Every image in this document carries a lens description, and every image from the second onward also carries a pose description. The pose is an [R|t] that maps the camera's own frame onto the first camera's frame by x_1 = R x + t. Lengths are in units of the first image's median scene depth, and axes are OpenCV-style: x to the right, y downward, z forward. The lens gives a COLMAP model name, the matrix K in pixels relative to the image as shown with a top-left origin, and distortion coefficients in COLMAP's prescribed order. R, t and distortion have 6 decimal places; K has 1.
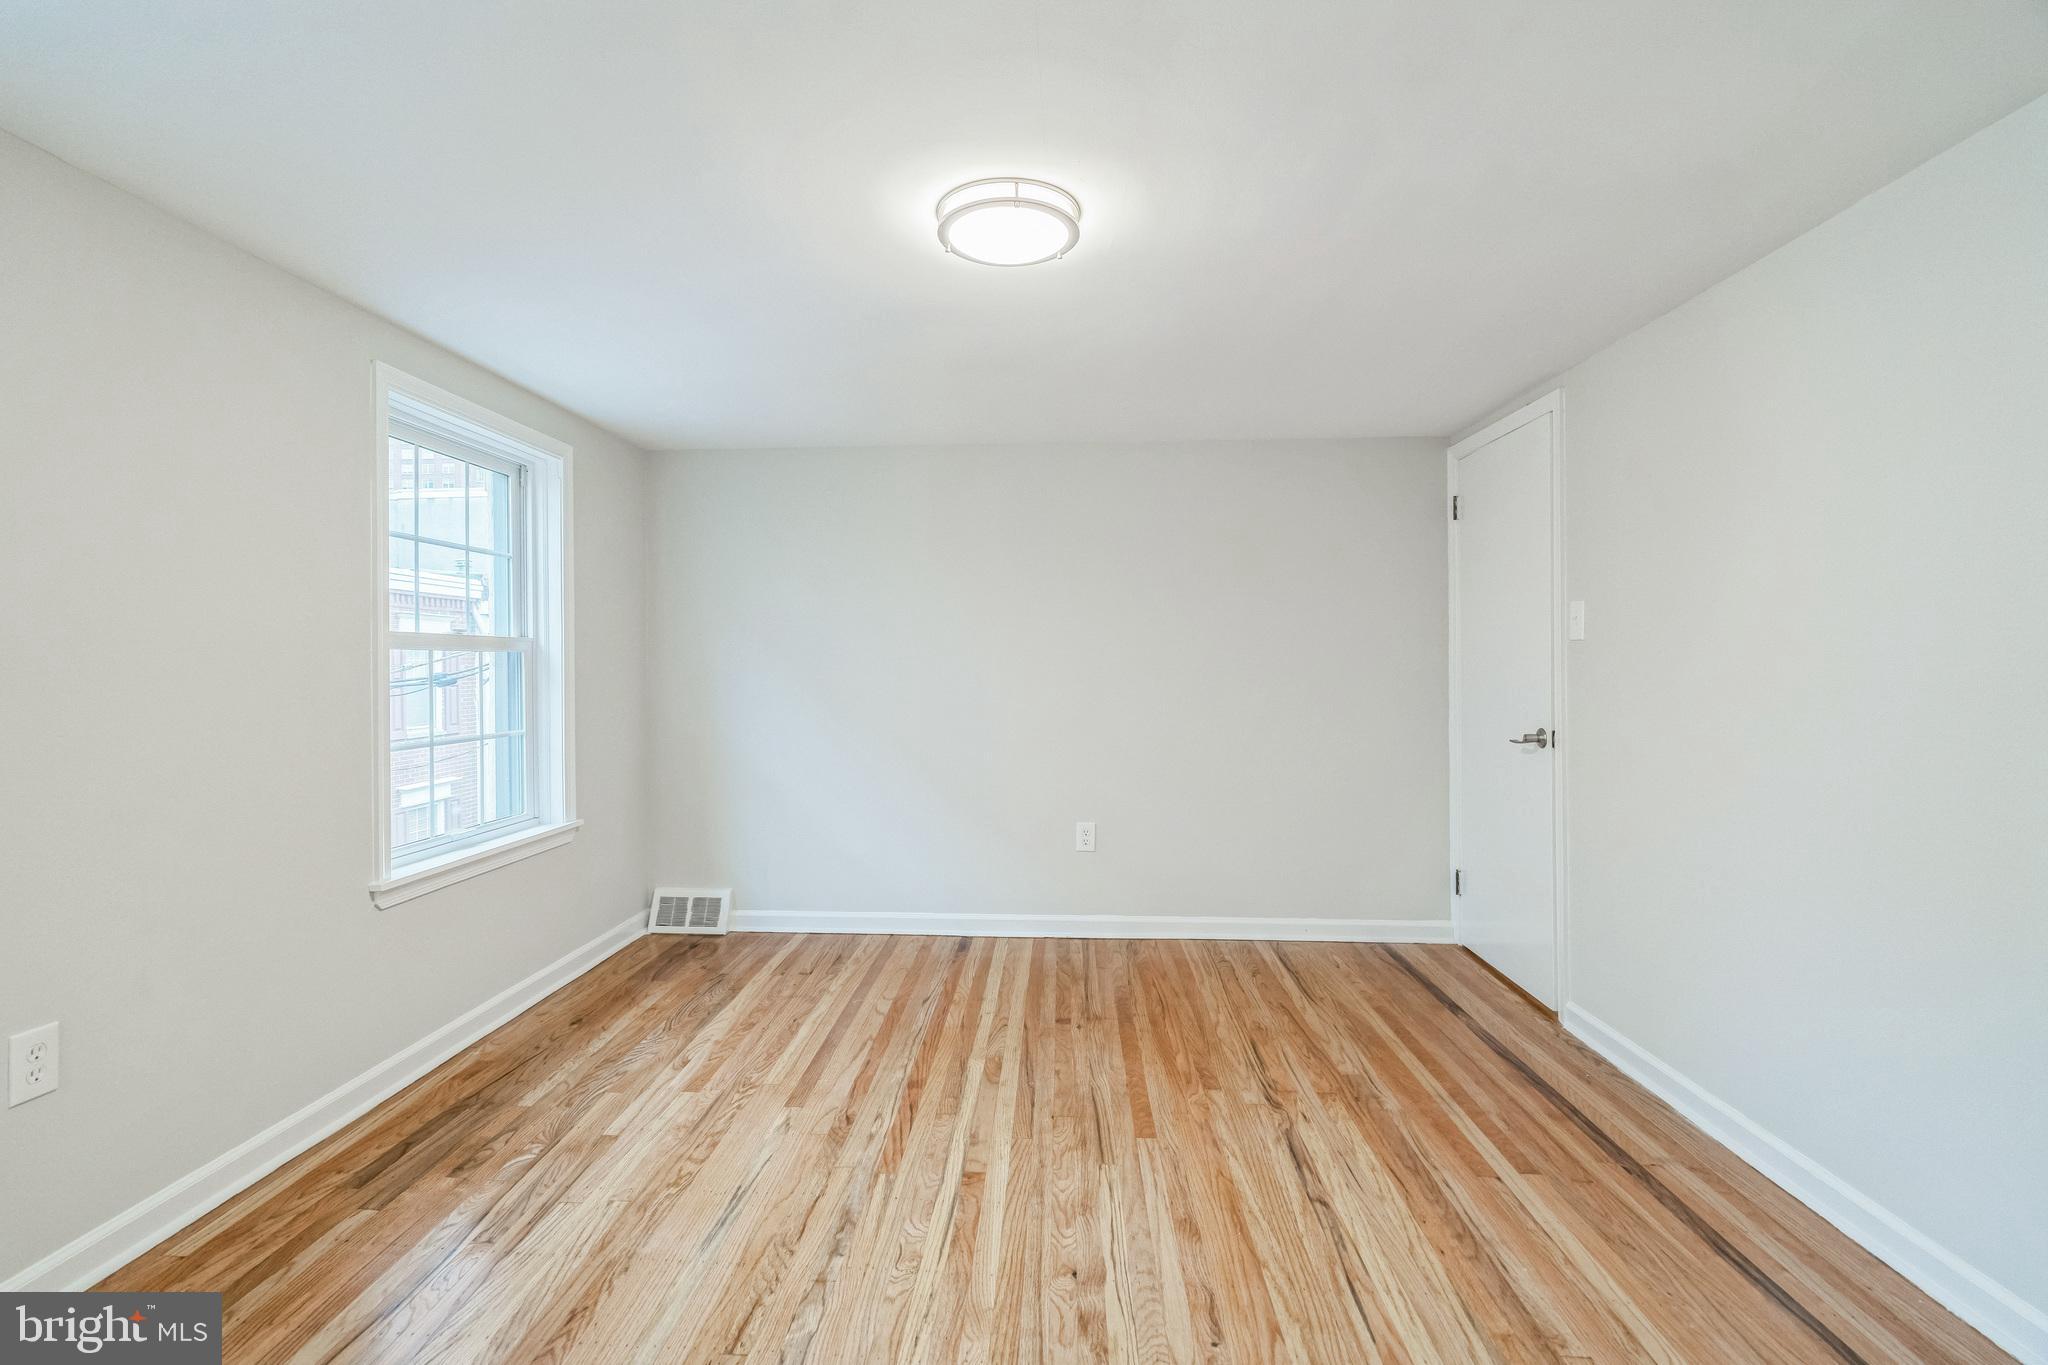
lens RADIAL K [[931.5, 0, 1017.0], [0, 931.5, 725.2], [0, 0, 1]] dist [-0.002659, -0.000488]
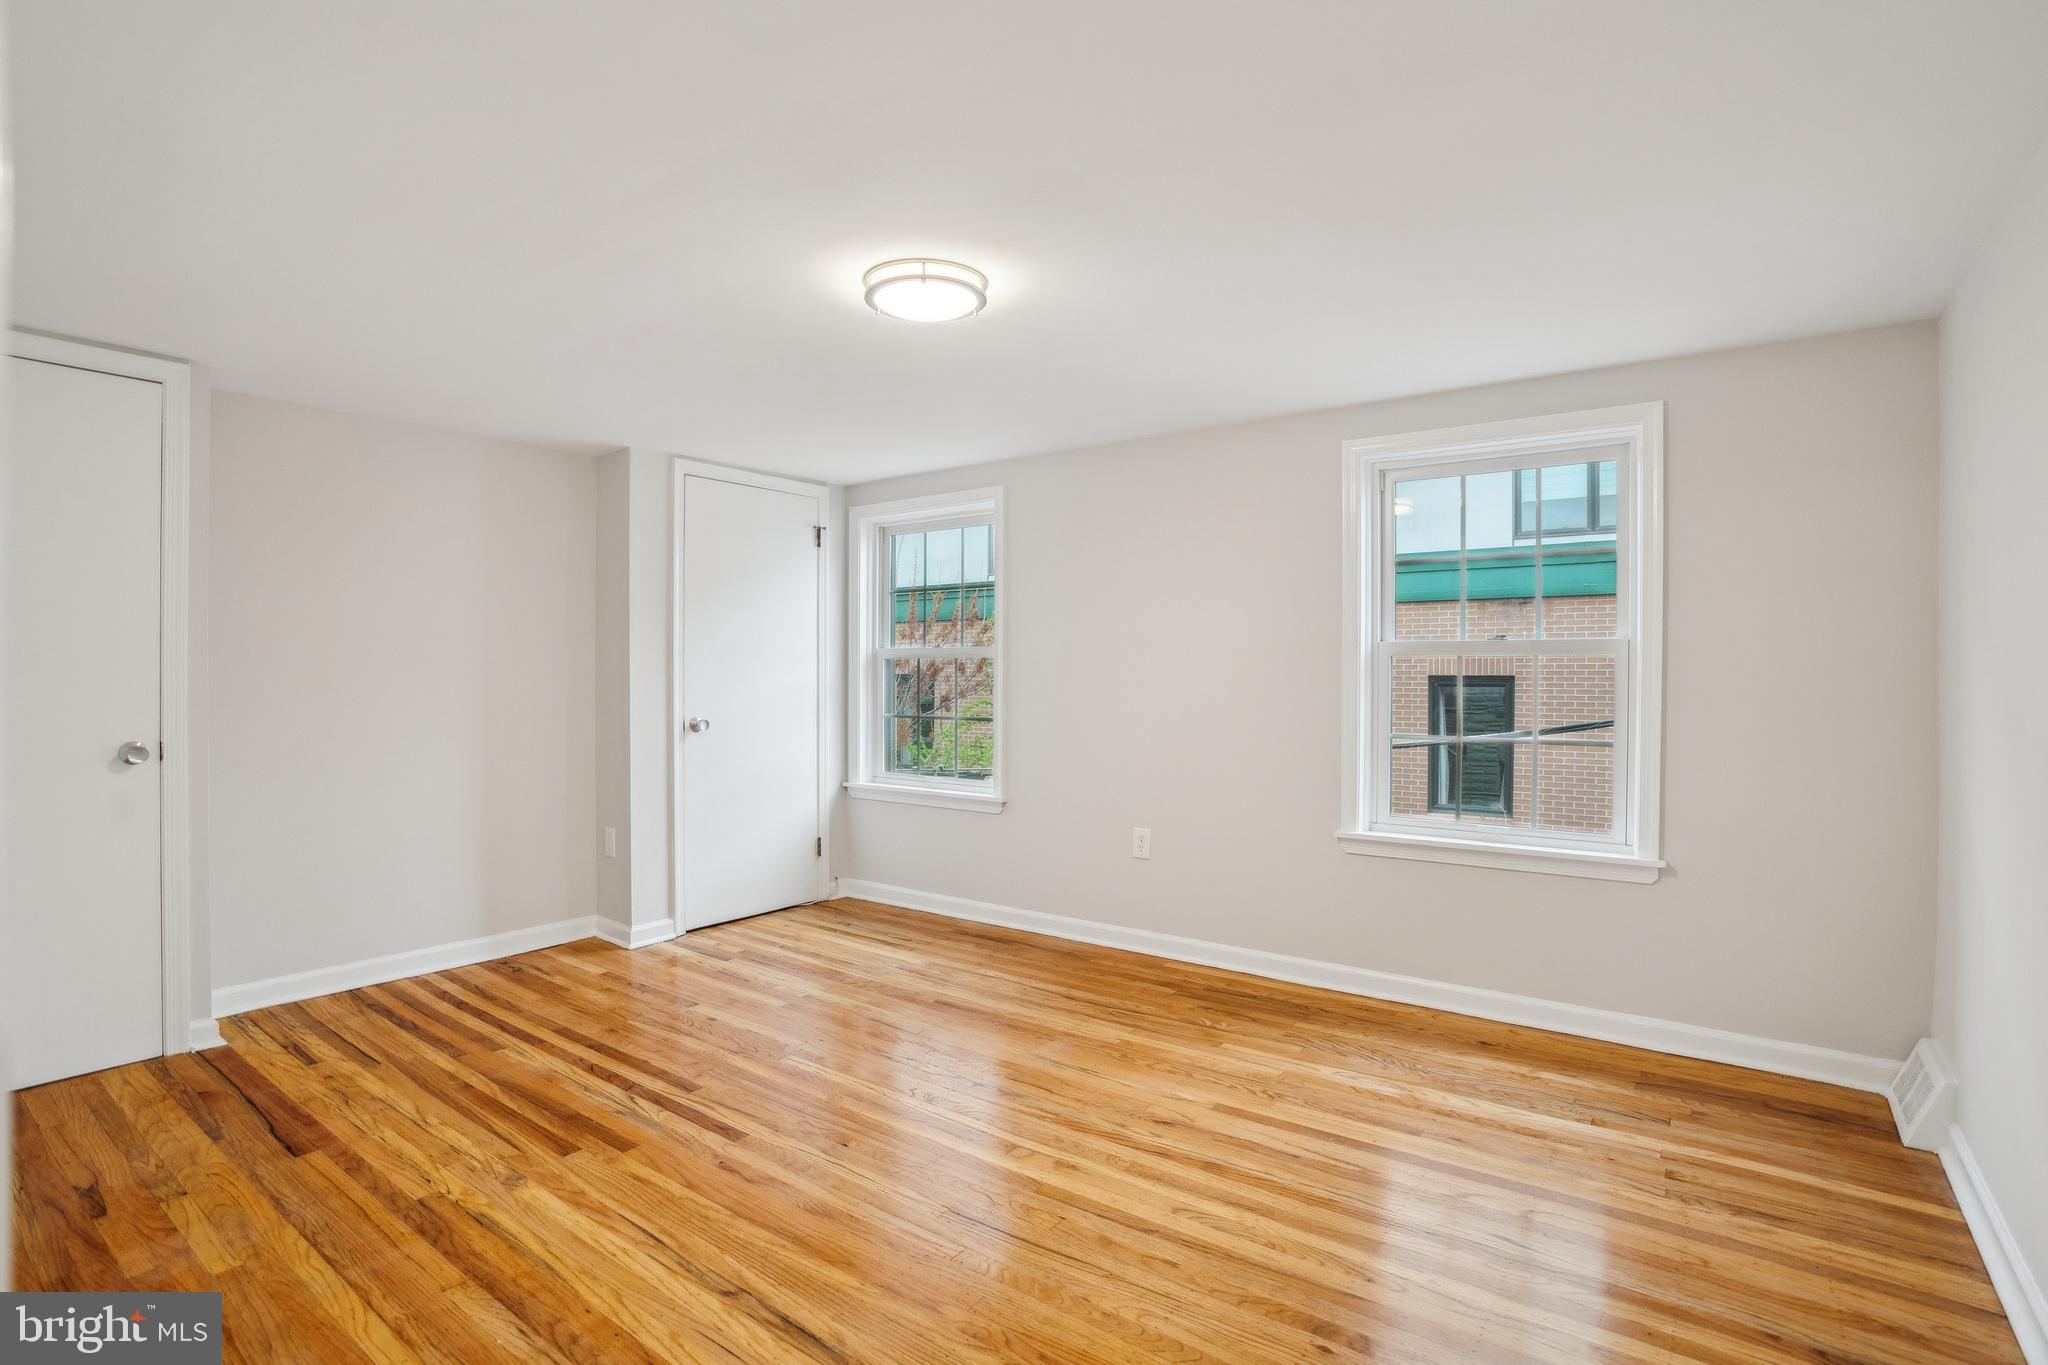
lens RADIAL K [[976.7, 0, 1007.3], [0, 976.7, 683.3], [0, 0, 1]] dist [-0.053045, 0.016496]
pose [[-0.567497, 0.010128, -0.823313, 0.892720], [-0.052667, 0.997430, 0.048573, -0.104253], [0.821689, 0.070926, -0.565505, 1.651196]]
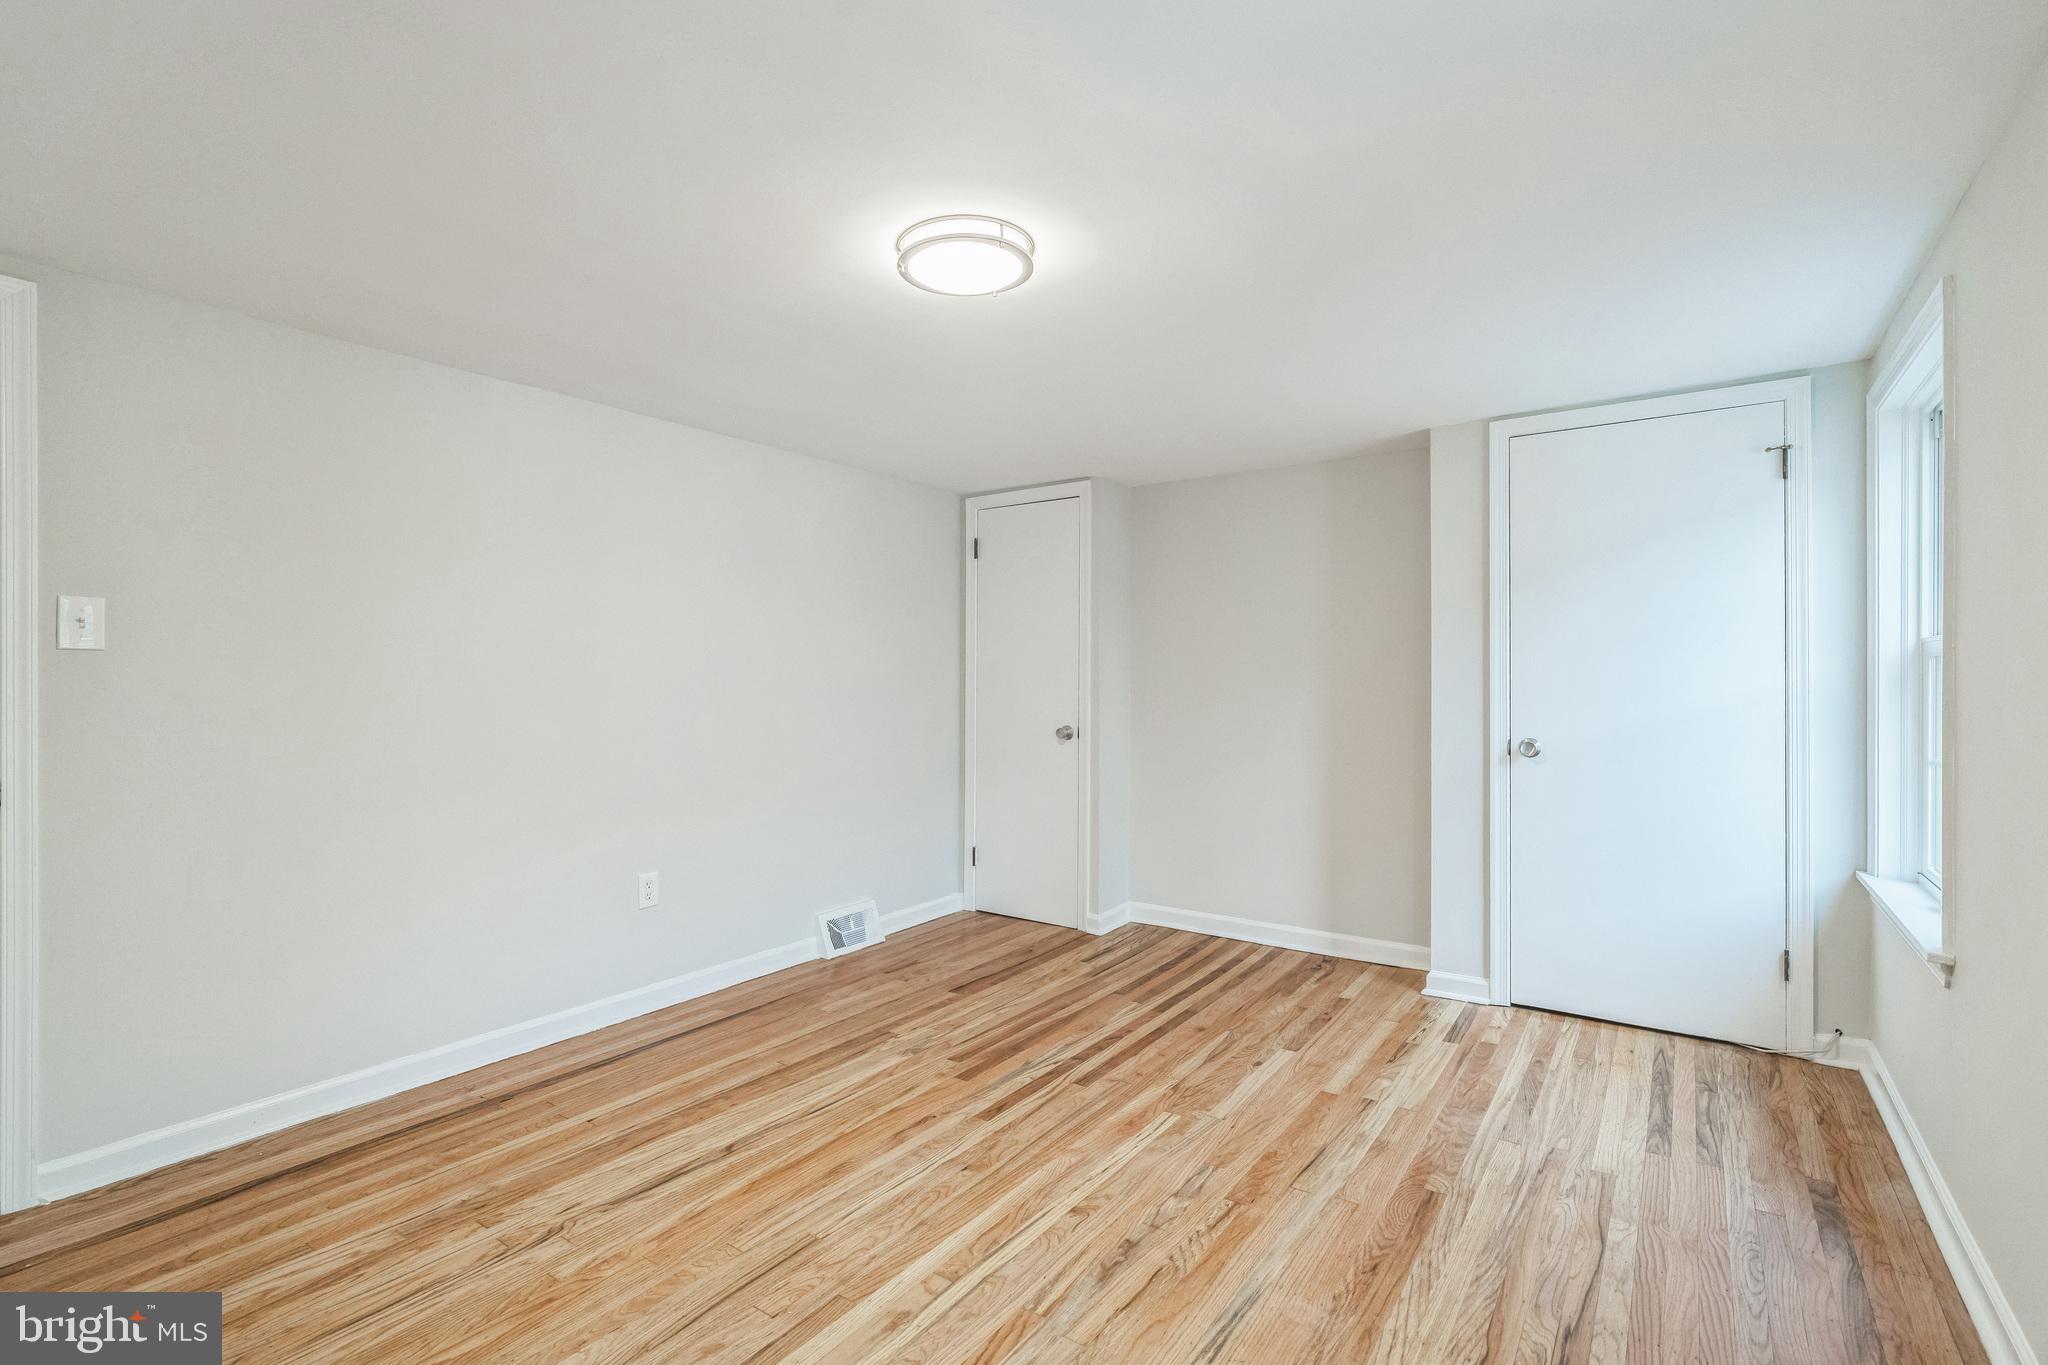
lens RADIAL K [[936.5, 0, 1017.0], [0, 936.5, 660.5], [0, 0, 1]] dist [-0.019043, 0.012049]
pose [[-0.841099, 0.016428, 0.540632, -0.595858], [0.038855, 0.998791, 0.030100, -0.107437], [-0.539485, 0.046323, -0.840720, 1.729024]]
